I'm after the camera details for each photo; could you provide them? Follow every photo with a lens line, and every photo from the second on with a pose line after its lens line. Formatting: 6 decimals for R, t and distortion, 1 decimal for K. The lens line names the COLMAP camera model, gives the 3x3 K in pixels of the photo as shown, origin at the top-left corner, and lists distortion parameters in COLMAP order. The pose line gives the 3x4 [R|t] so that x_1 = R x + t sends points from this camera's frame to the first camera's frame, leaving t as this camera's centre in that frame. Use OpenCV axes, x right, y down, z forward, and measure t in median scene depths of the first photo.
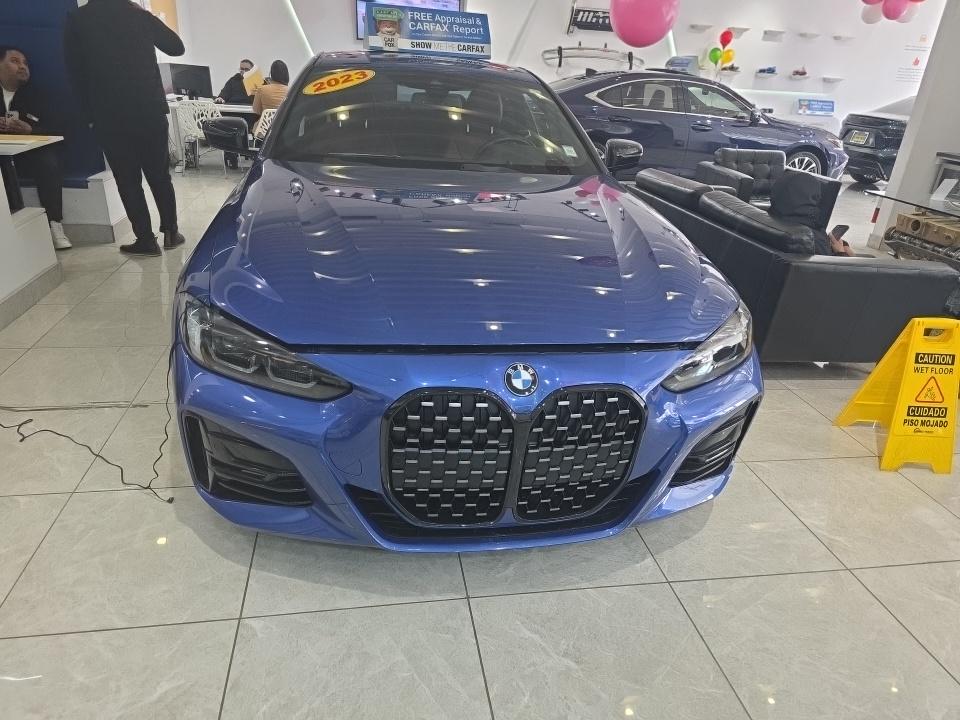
lens RADIAL K [[646.4, 0, 479.9], [0, 646.4, 351.1], [0, 0, 1]] dist [0.042787, -0.047590]
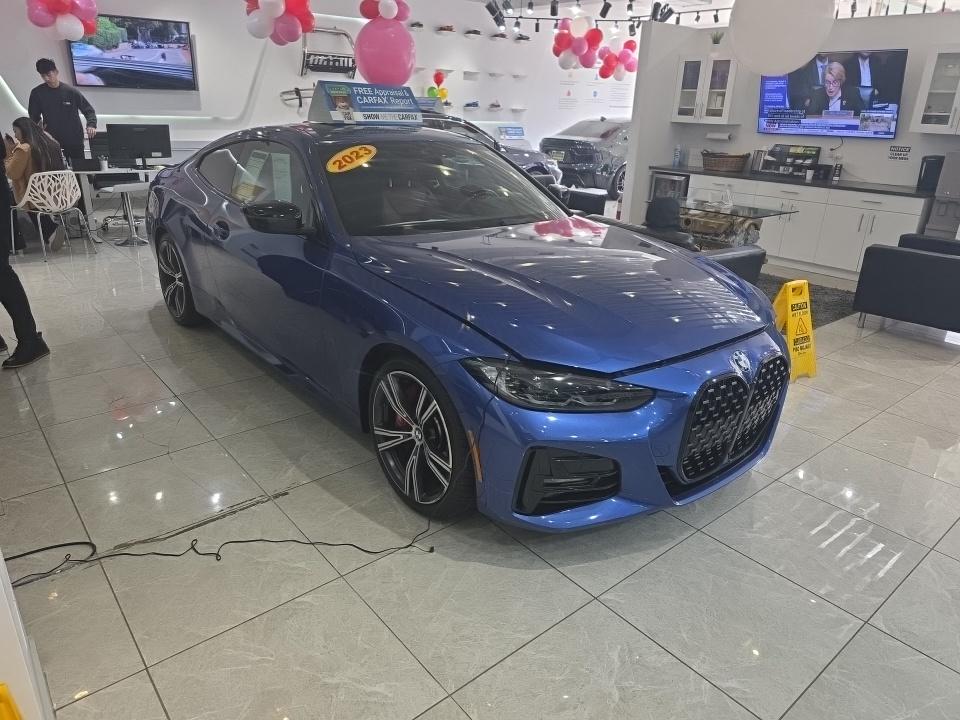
lens RADIAL K [[646.4, 0, 480.4], [0, 646.4, 339.0], [0, 0, 1]] dist [0.042787, -0.047590]
pose [[0.863300, -0.200160, 0.463303, -0.307701], [0.220660, 0.975298, 0.010187, -0.041793], [-0.453897, 0.093437, 0.886142, -0.018155]]
